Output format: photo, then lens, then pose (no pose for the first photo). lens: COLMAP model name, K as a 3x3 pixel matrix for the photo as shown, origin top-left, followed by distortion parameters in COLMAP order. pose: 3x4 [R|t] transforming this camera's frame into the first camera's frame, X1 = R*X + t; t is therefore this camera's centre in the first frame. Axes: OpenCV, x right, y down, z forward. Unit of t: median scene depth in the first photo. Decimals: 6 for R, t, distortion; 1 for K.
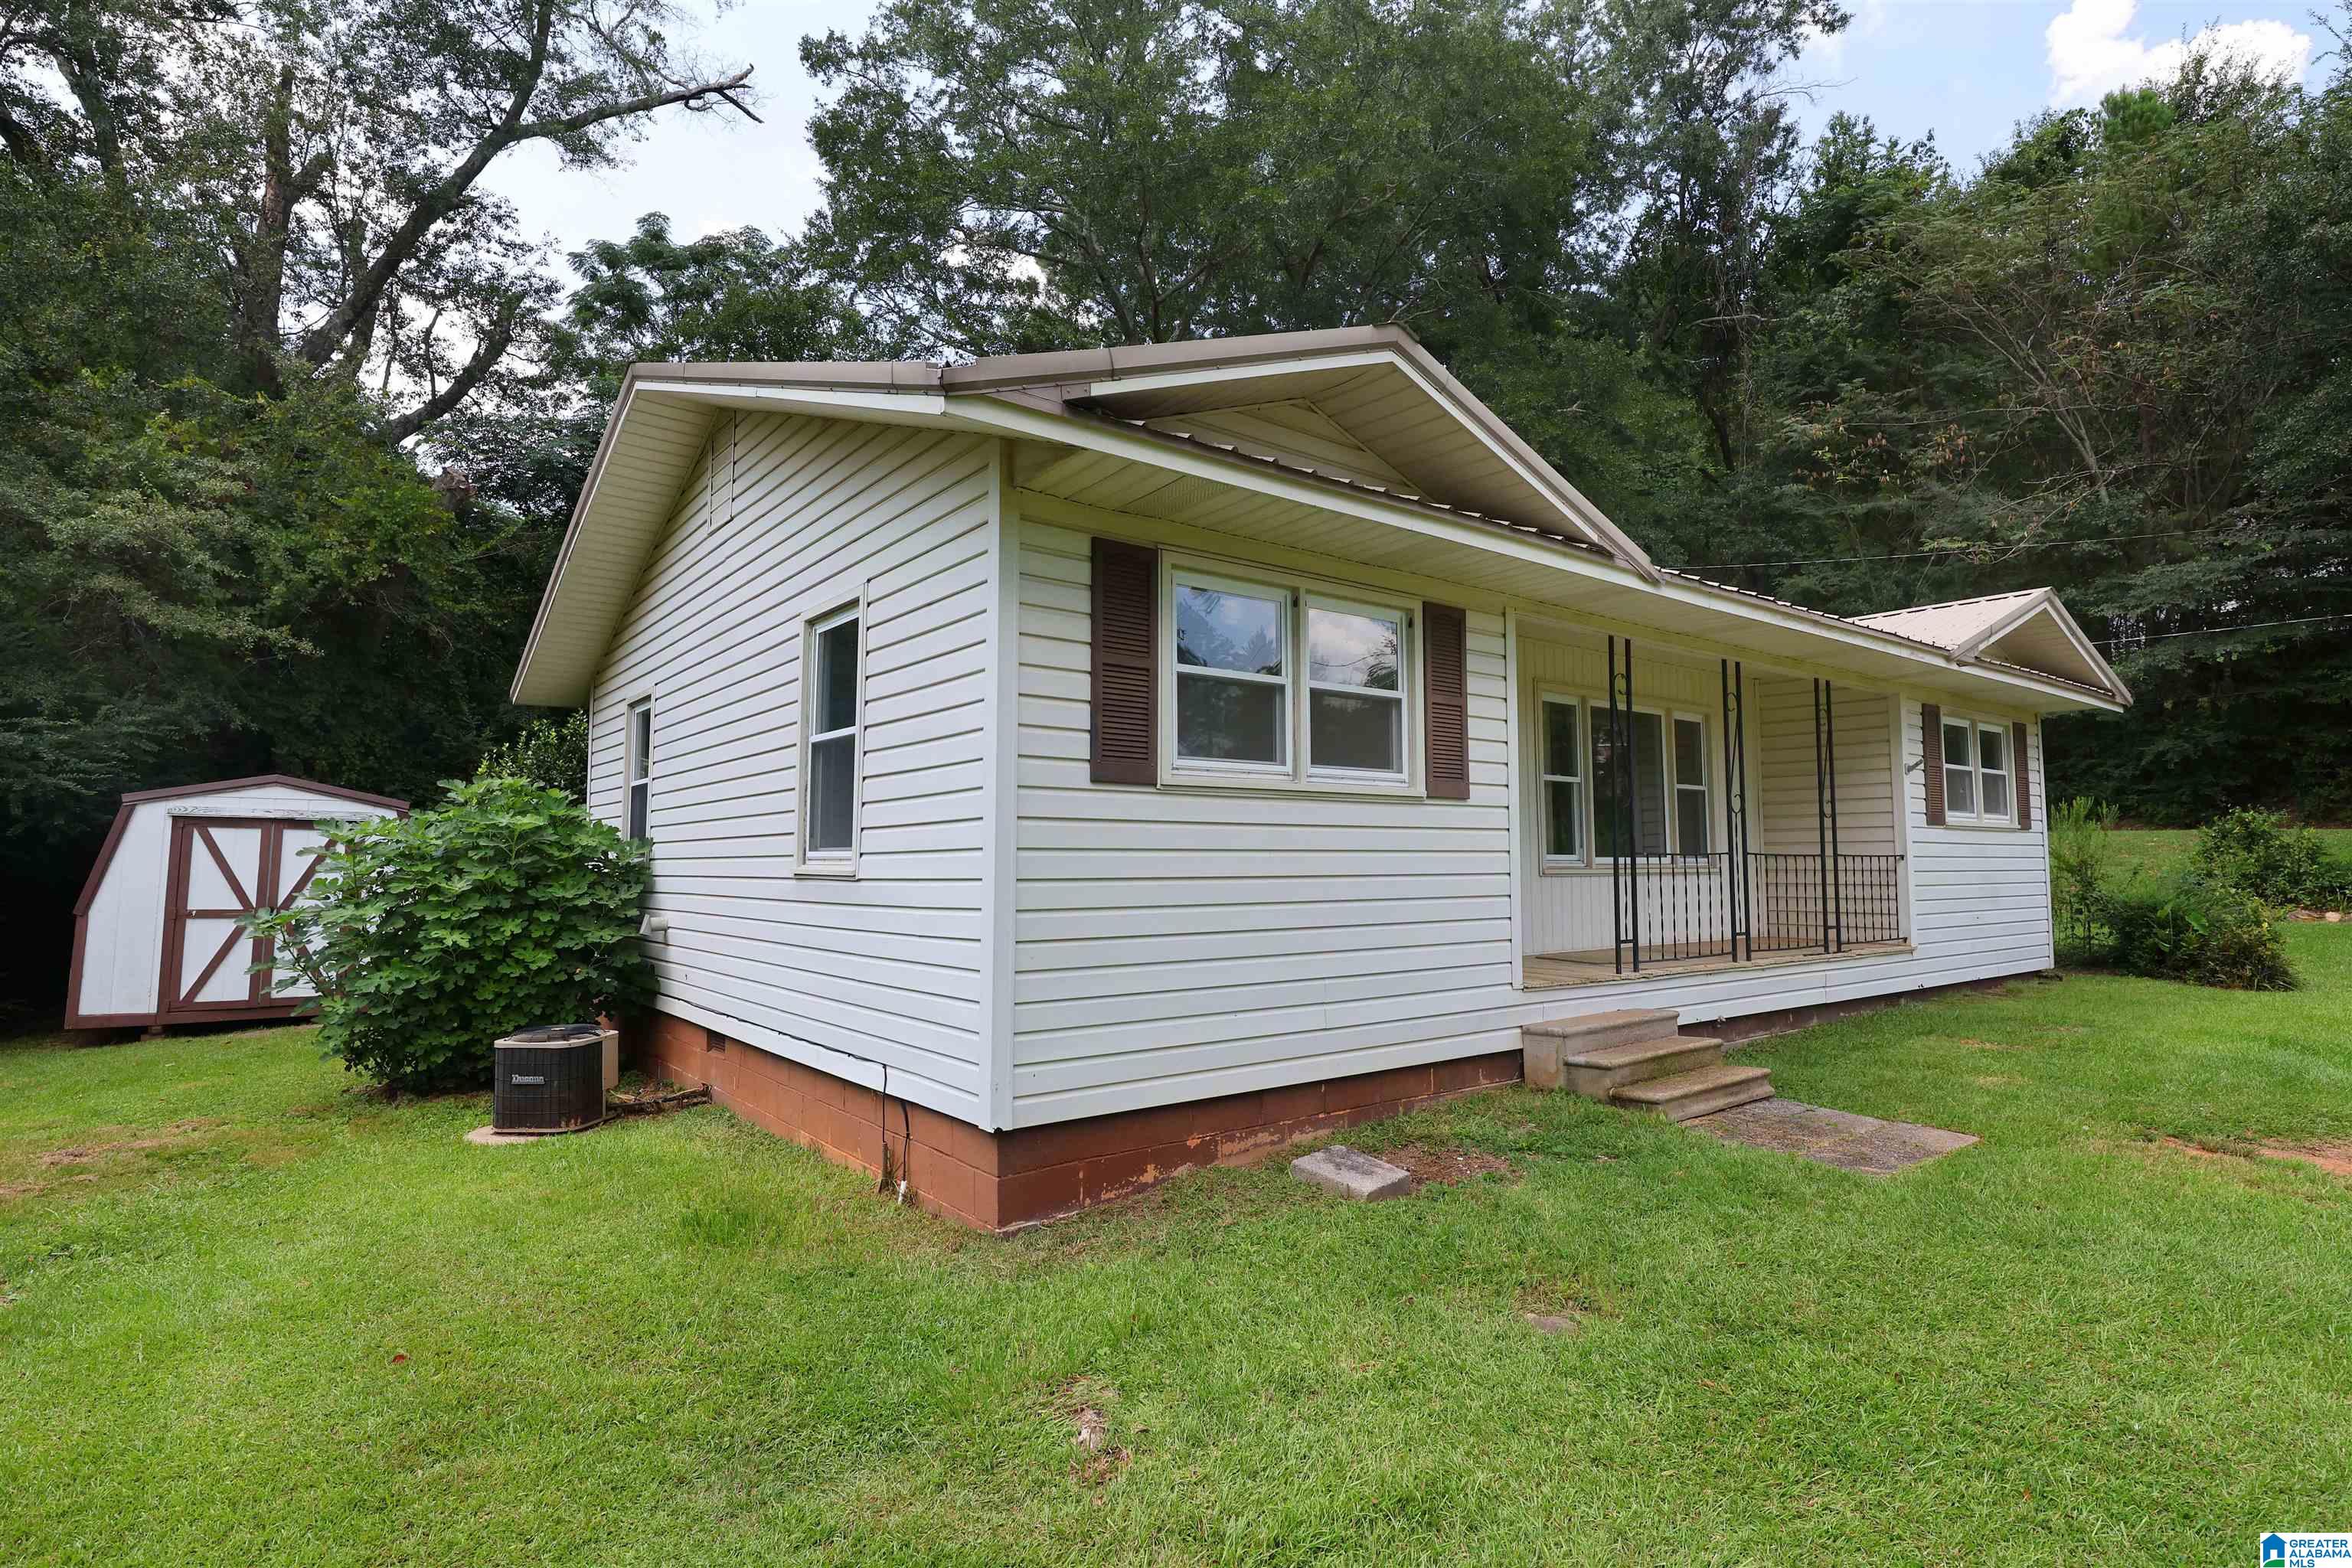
lens RADIAL K [[1244.7, 0, 1220.3], [0, 1244.7, 777.1], [0, 0, 1]] dist [-0.002977, -0.000221]
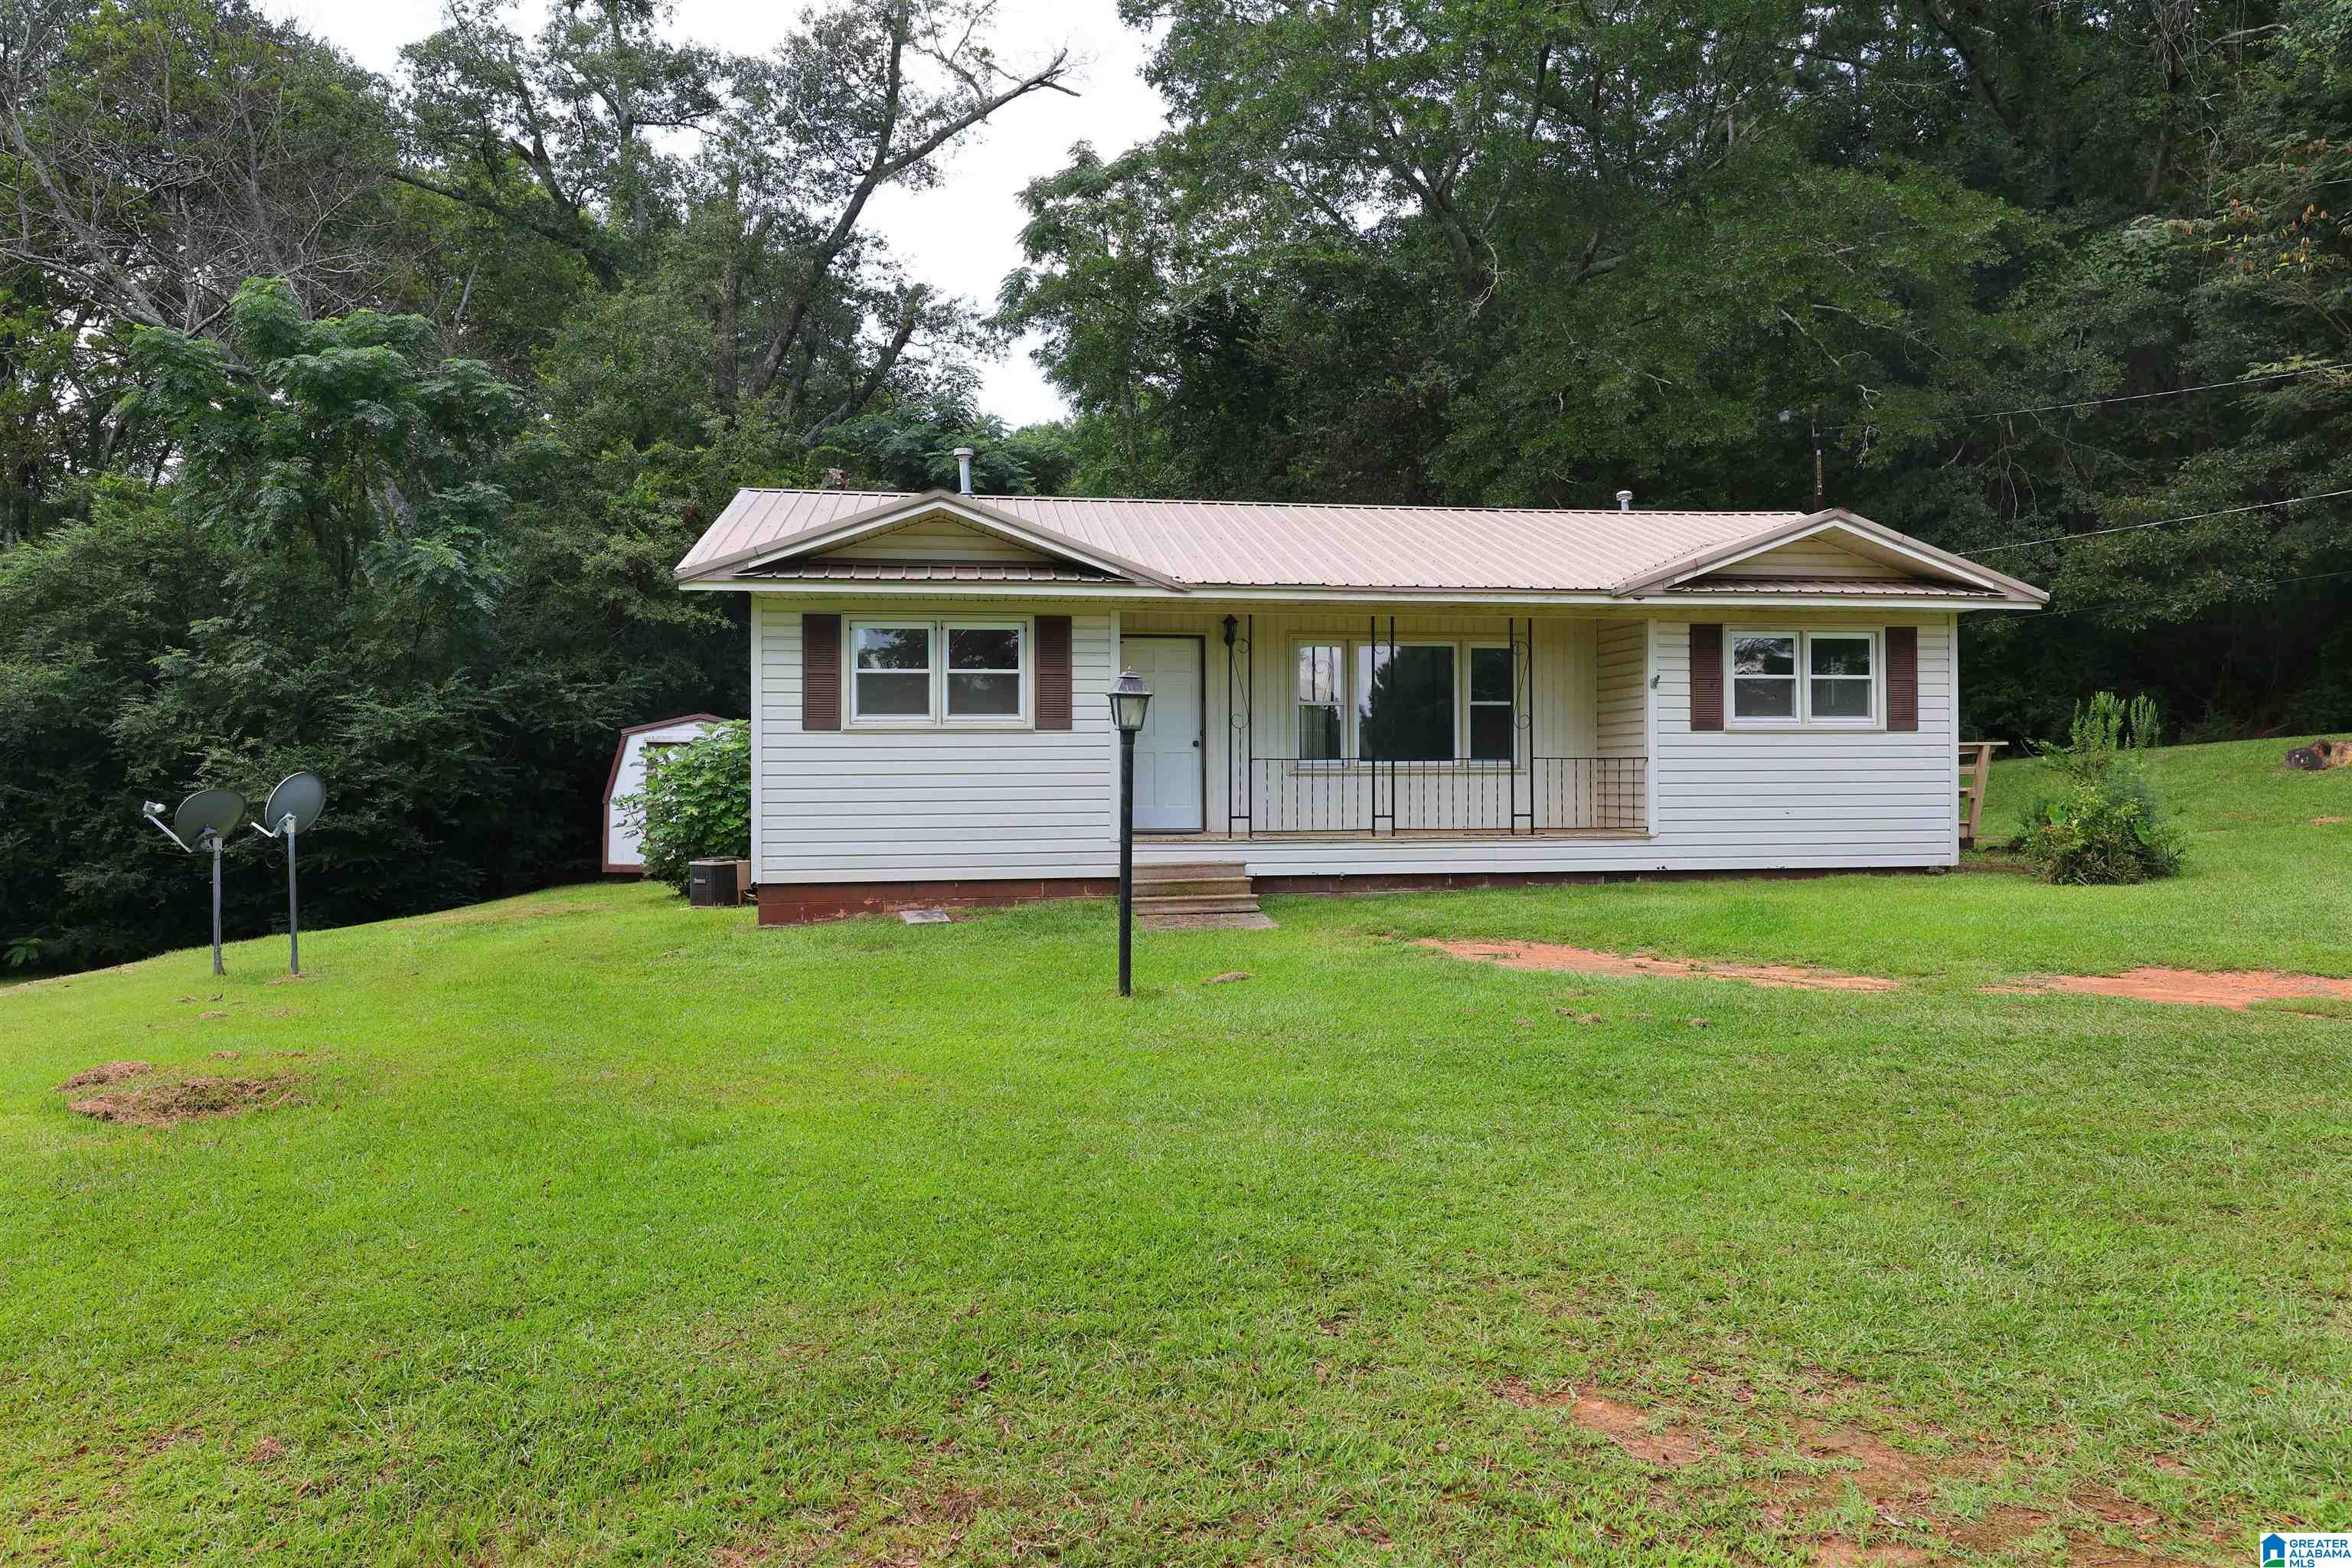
lens RADIAL K [[1694.4, 0, 1176.0], [0, 1694.4, 784.0], [0, 0, 1]] dist [-0.002971, -0.000201]
pose [[0.860564, -0.001390, -0.509340, 0.887112], [0.039998, 0.997093, 0.064857, -0.030524], [0.507769, -0.076186, 0.858118, -0.545020]]
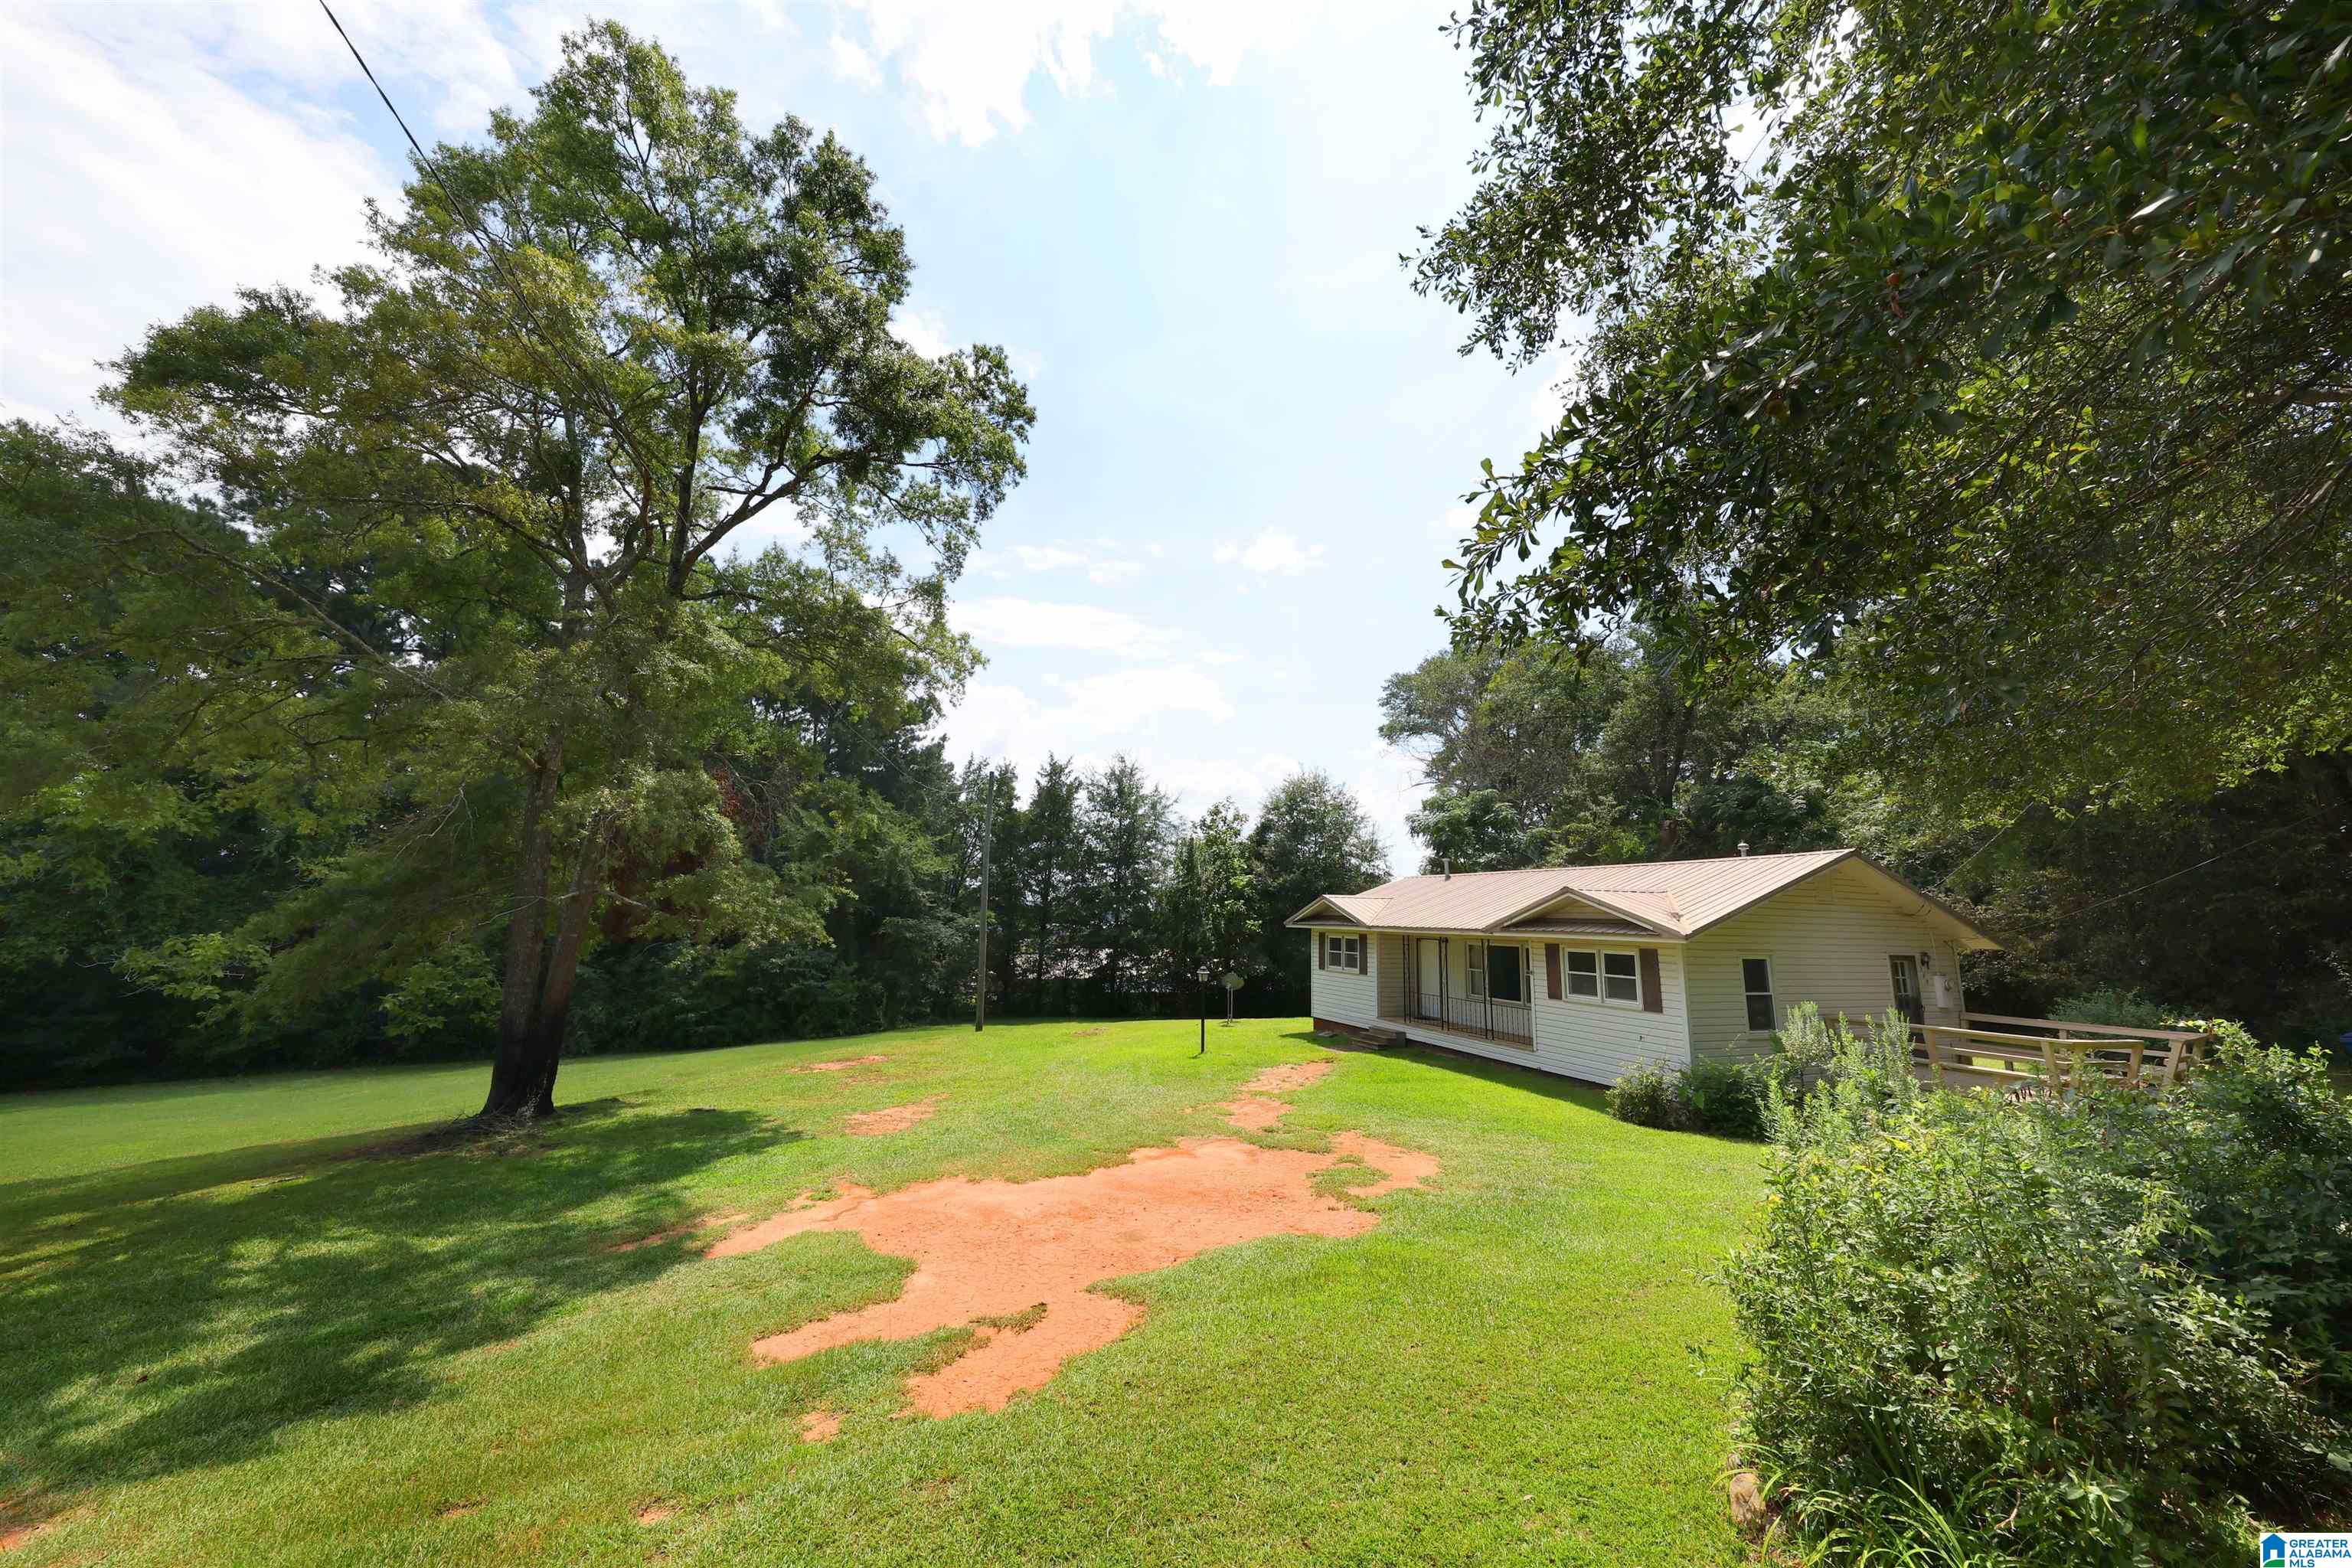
lens RADIAL K [[812.1, 0, 1176.0], [0, 812.1, 784.0], [0, 0, 1]] dist [-0.001805, -0.000066]
pose [[-0.327203, -0.152571, -0.932556, 2.064853], [0.054054, 0.982242, -0.179666, -0.107950], [0.943407, -0.109196, -0.313145, 0.802030]]
